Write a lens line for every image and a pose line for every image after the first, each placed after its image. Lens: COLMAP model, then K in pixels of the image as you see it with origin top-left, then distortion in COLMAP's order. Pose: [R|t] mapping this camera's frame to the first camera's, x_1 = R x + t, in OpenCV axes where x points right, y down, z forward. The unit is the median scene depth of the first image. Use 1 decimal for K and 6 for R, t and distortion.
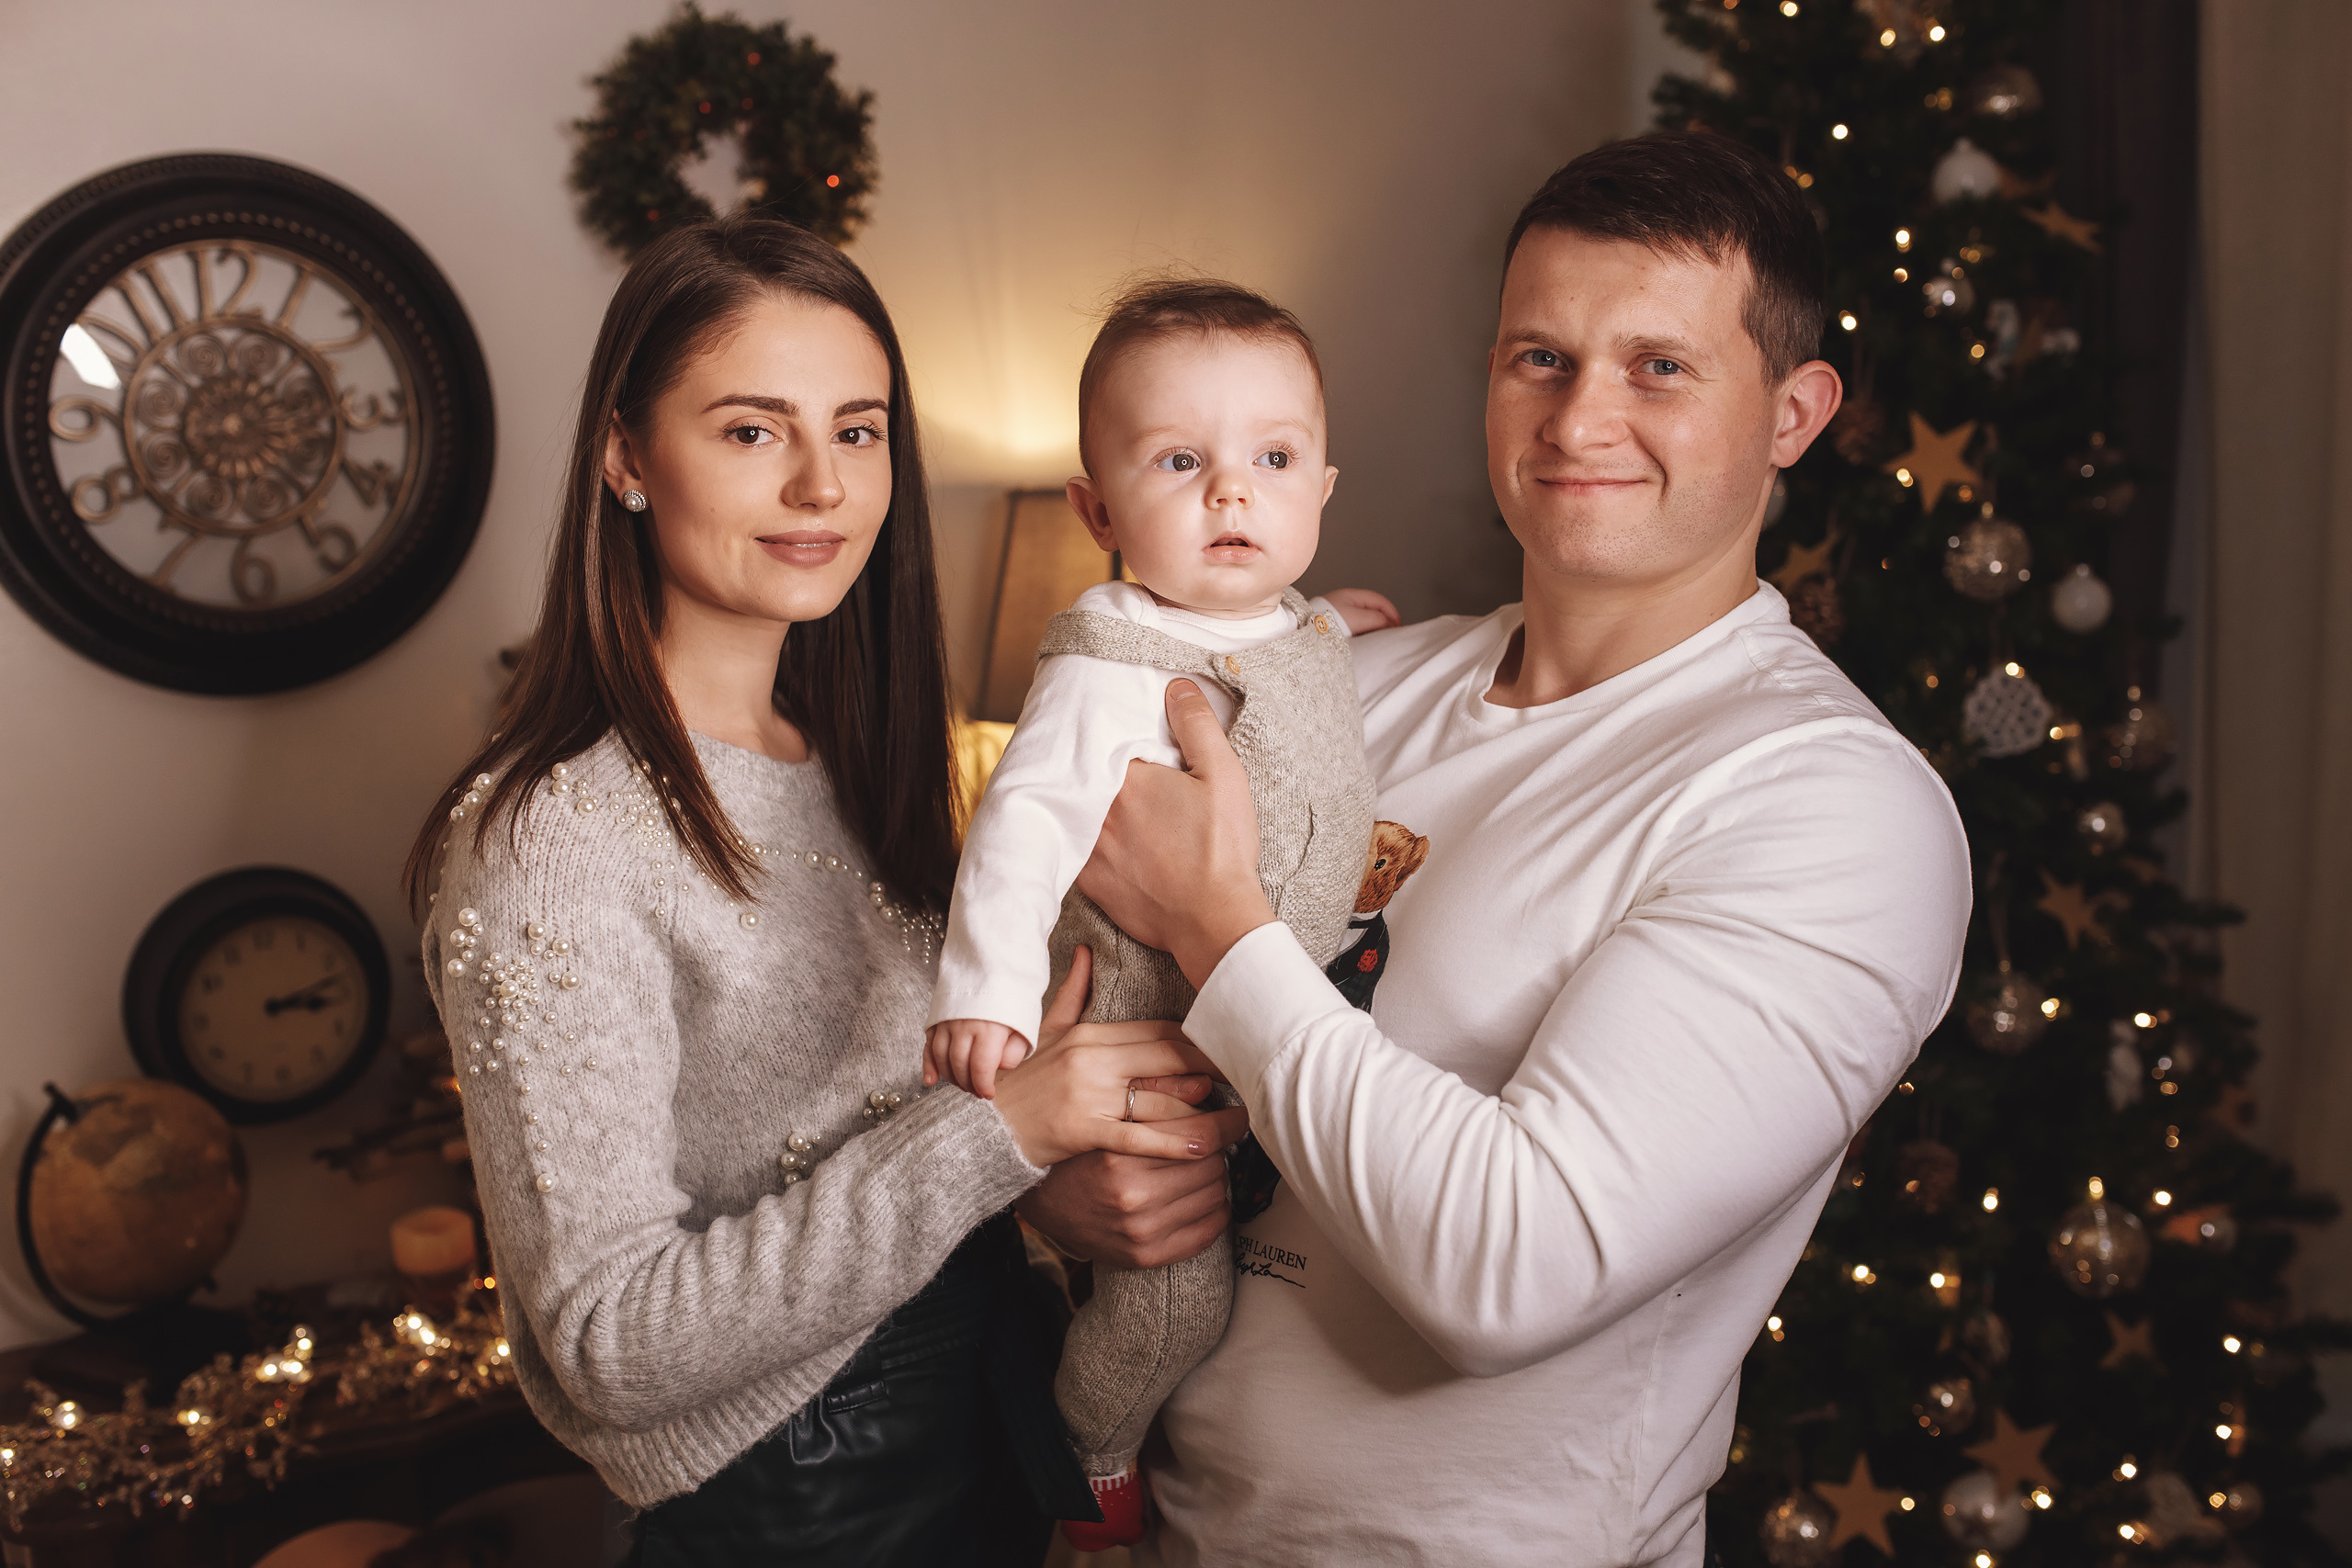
lens RADIAL K [[2256.0, 0, 1171.9], [0, 2256.0, 735.2], [0, 0, 1]] dist [-0.051248, 0.000000]
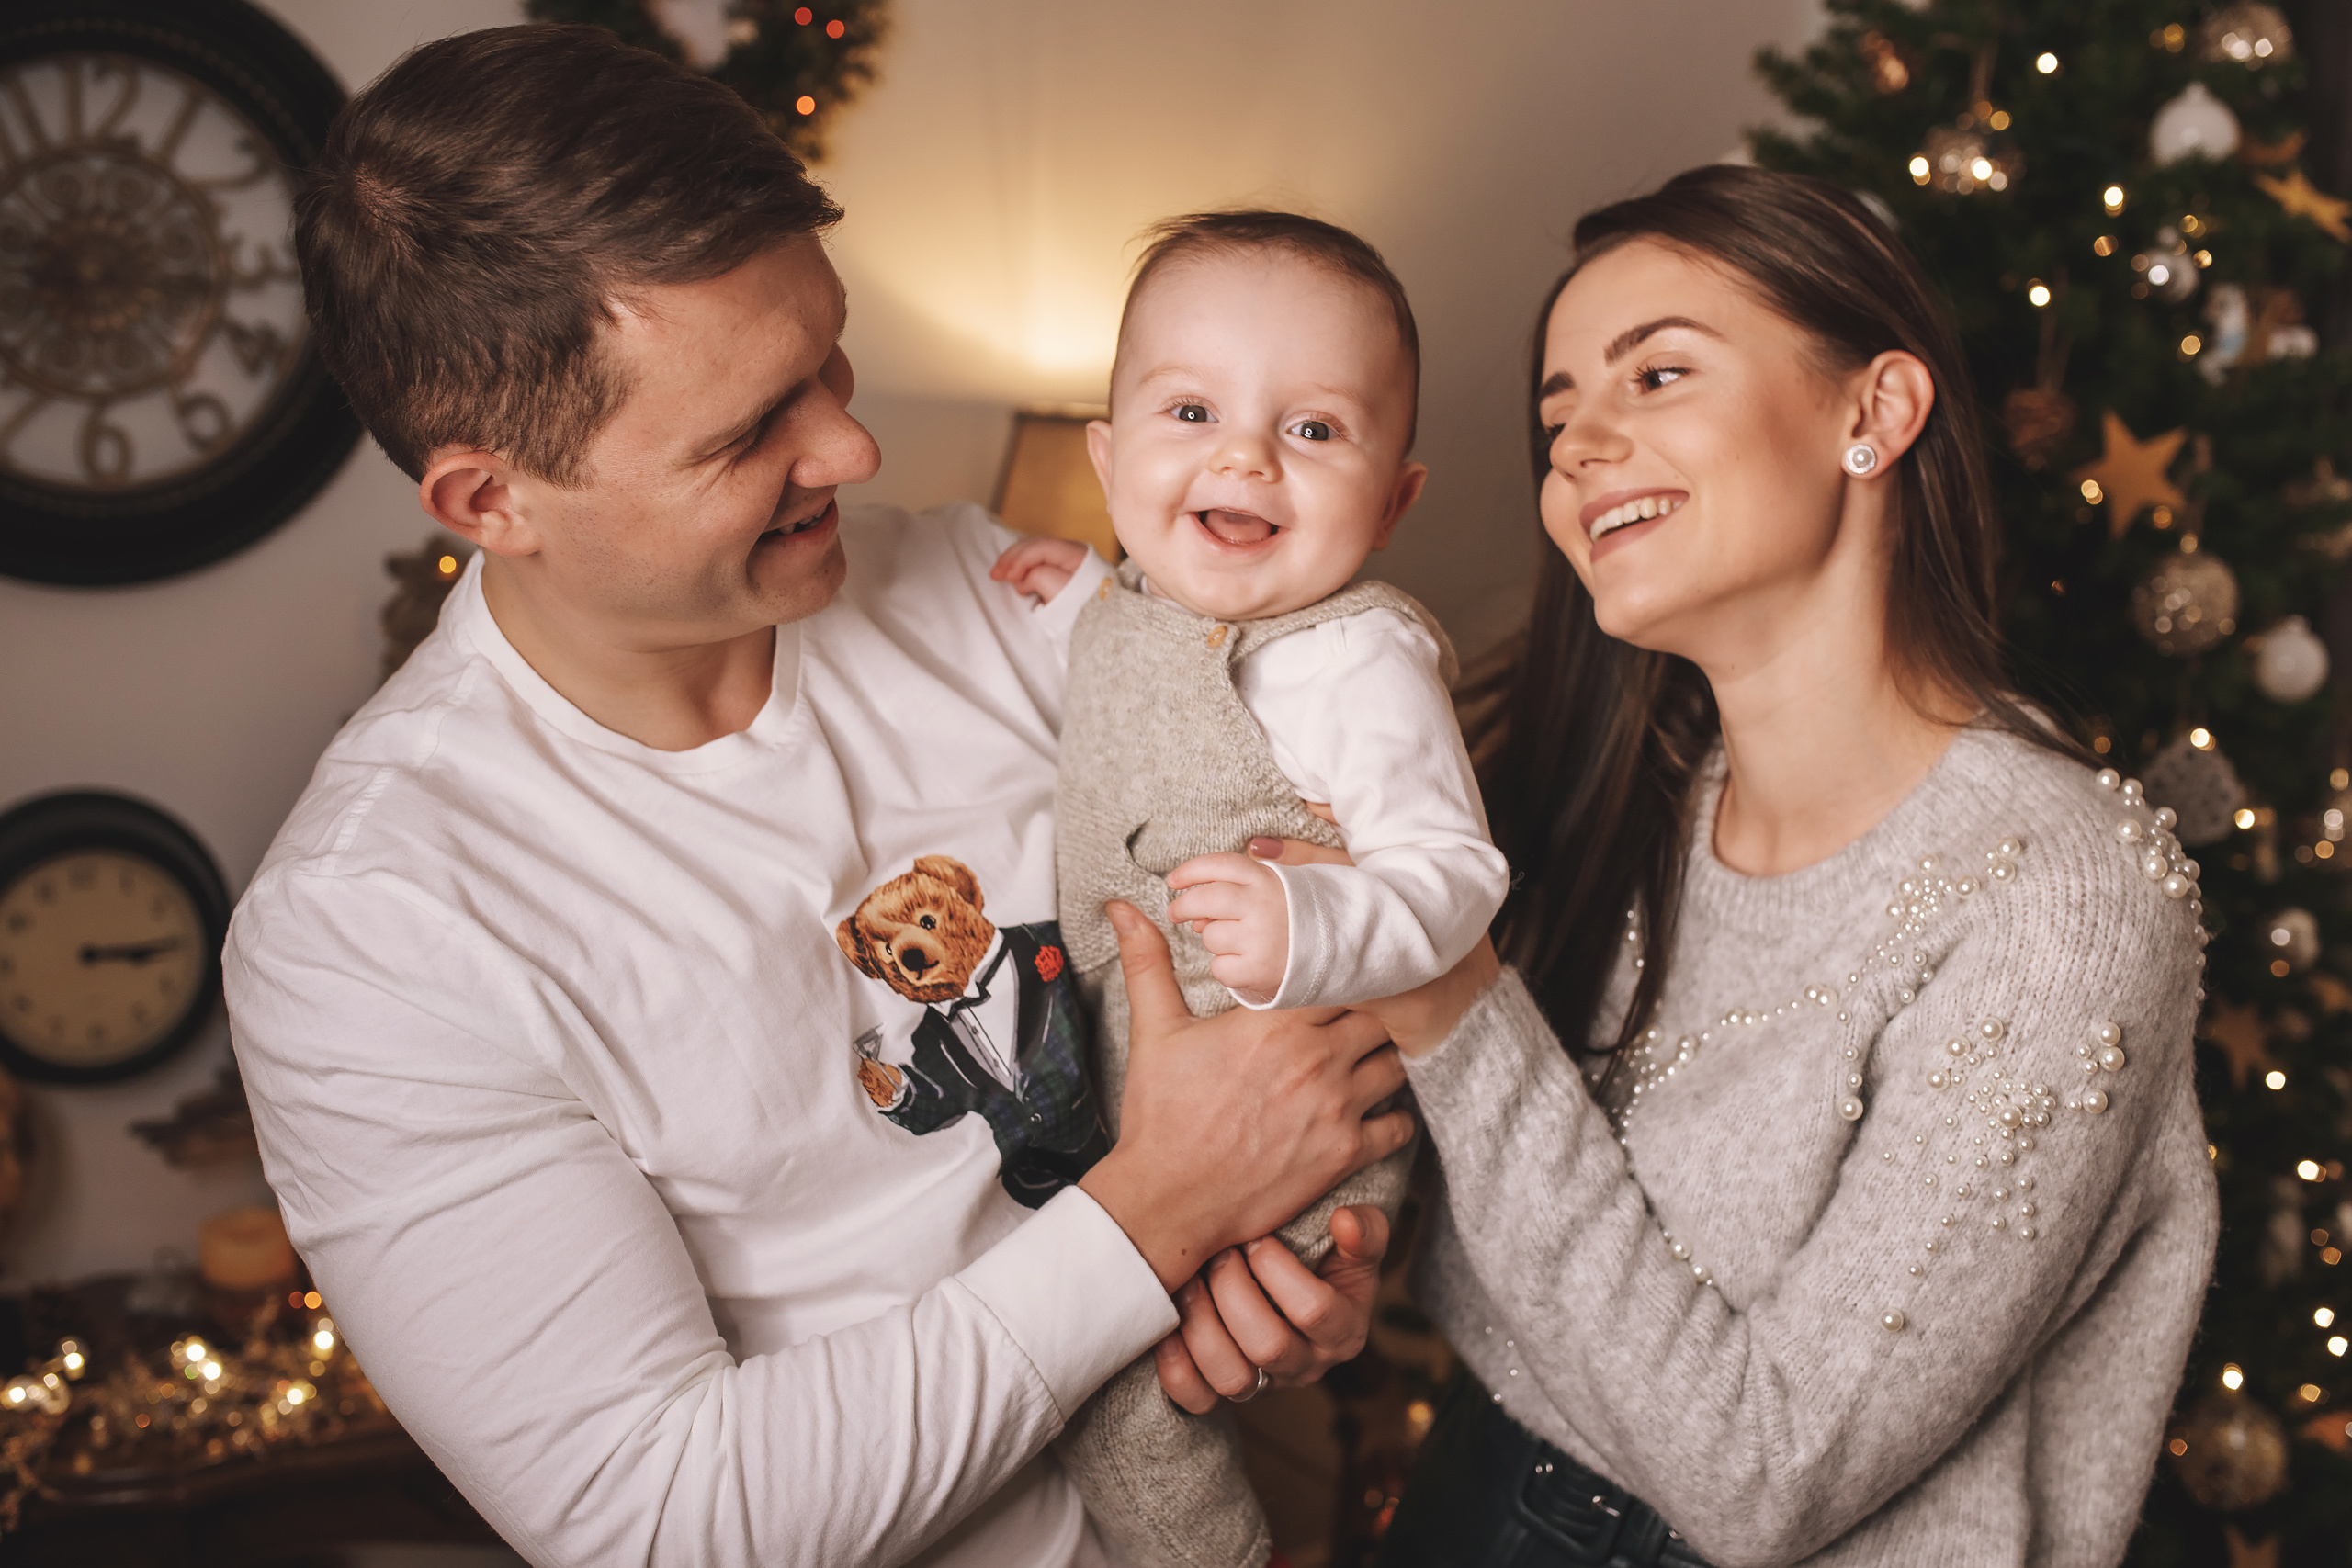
lens RADIAL K [[2406.0, 0, 1167.6], [0, 2406.0, 738.7], [0, 0, 1]] dist [-0.141506, 0.000000]
pose [[0.995258, 0.086865, -0.043773, 0.039348], [-0.085731, 0.995948, 0.027145, -0.020449], [0.045954, -0.023264, 0.998673, 0.135588]]
